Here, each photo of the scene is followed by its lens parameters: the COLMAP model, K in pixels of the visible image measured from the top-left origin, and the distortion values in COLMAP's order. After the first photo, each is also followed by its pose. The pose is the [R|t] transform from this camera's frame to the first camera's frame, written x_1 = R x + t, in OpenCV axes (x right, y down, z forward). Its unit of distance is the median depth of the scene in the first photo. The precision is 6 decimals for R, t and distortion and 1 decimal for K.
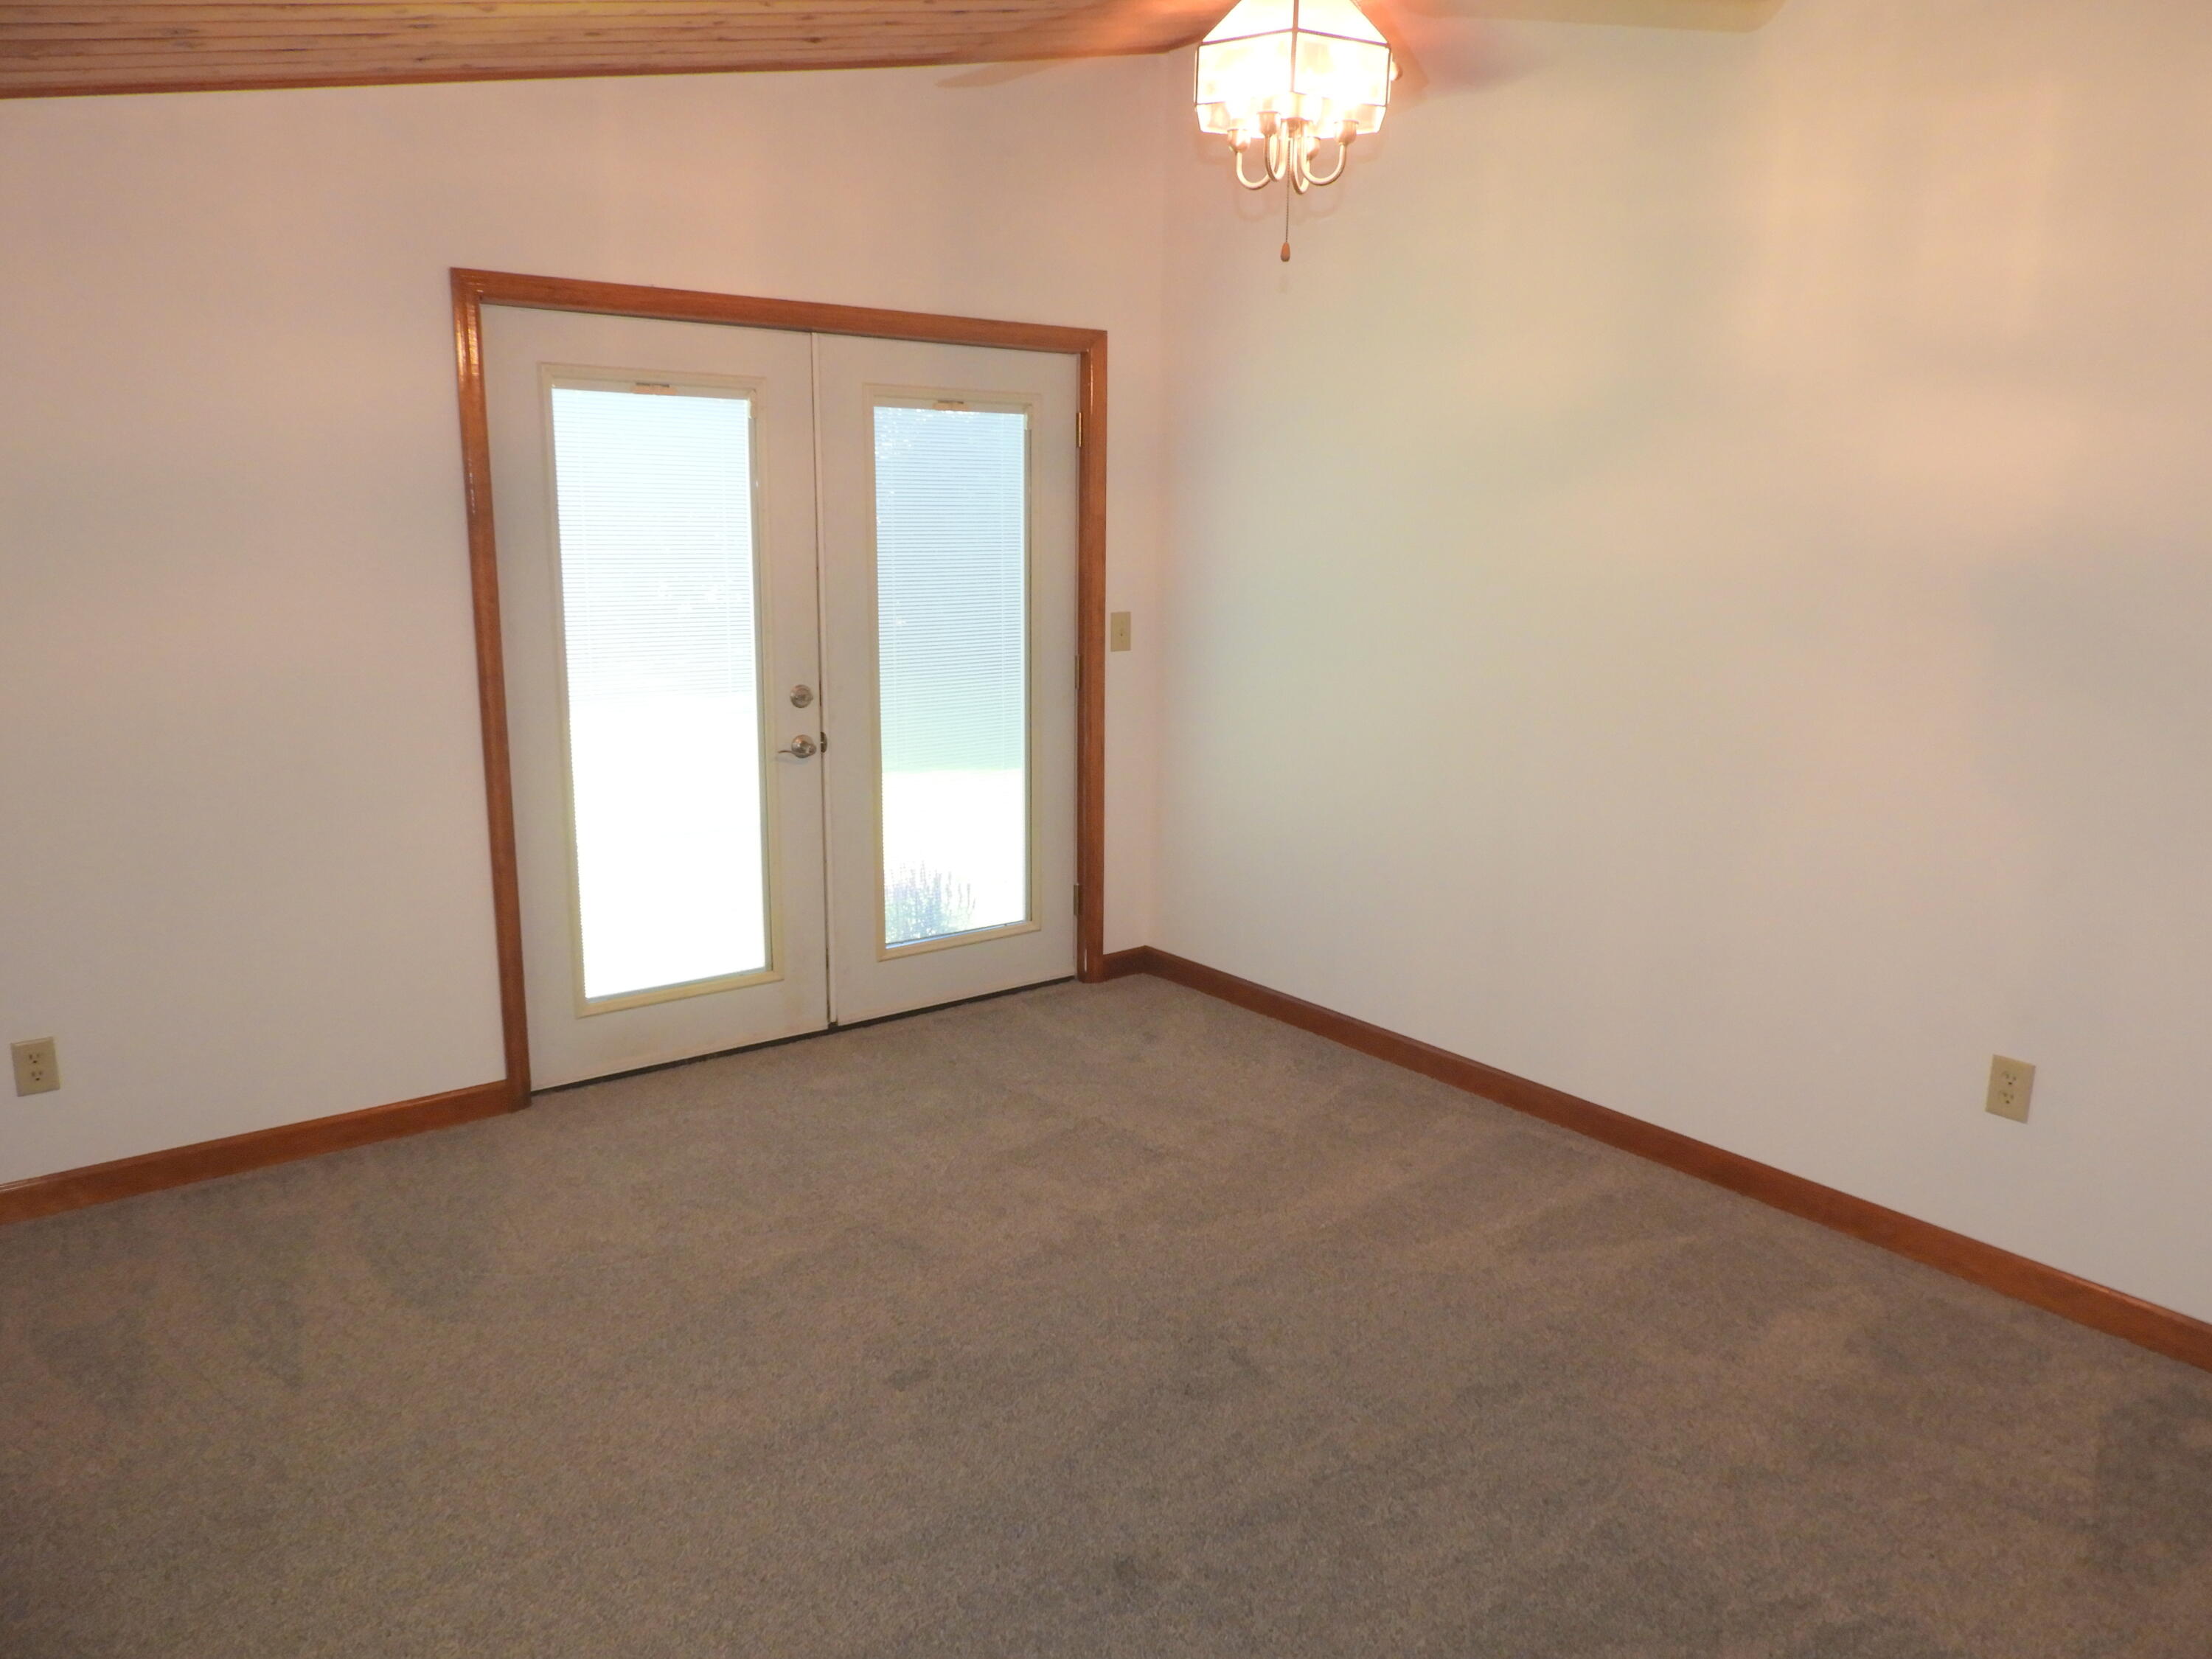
lens RADIAL K [[1575.5, 0, 1115.1], [0, 1575.5, 832.9], [0, 0, 1]] dist [0.012043, -0.003219]
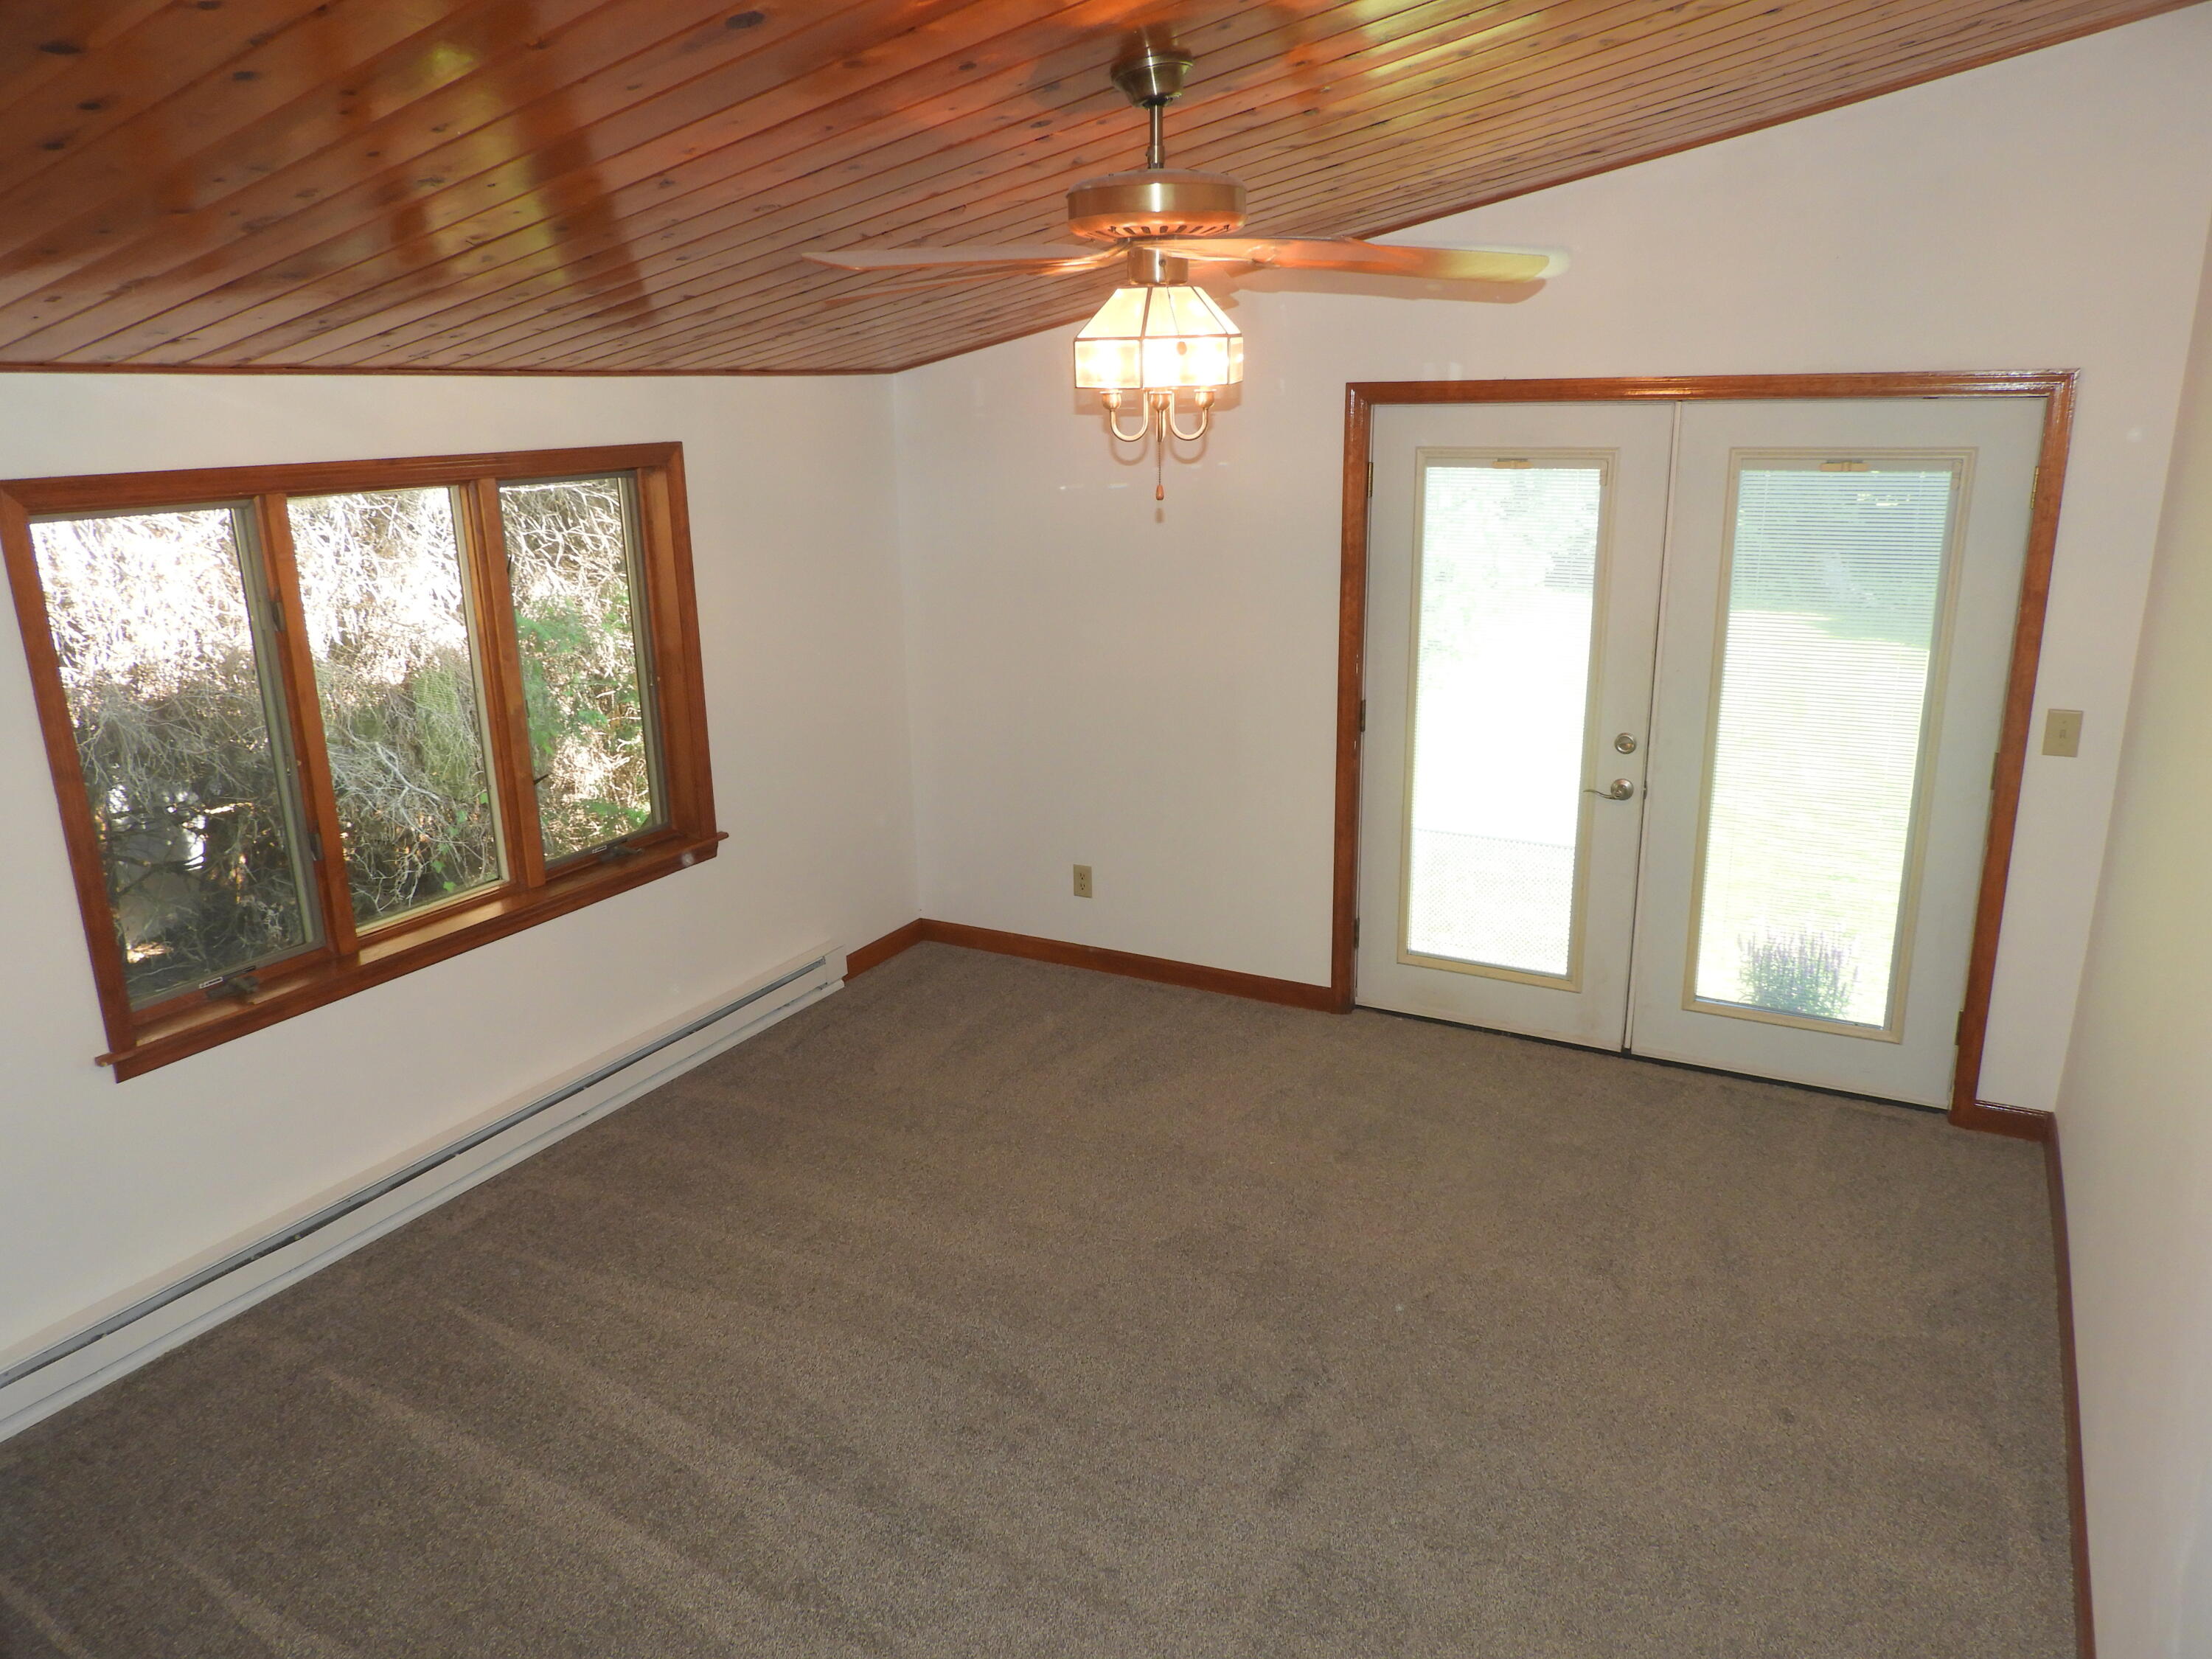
lens RADIAL K [[1575.5, 0, 1115.1], [0, 1575.5, 819.1], [0, 0, 1]] dist [0.012043, -0.003219]
pose [[0.395464, 0.231043, -0.888947, 0.628676], [-0.165133, 0.969959, 0.178635, -0.171616], [0.903515, 0.076151, 0.421737, 0.245169]]
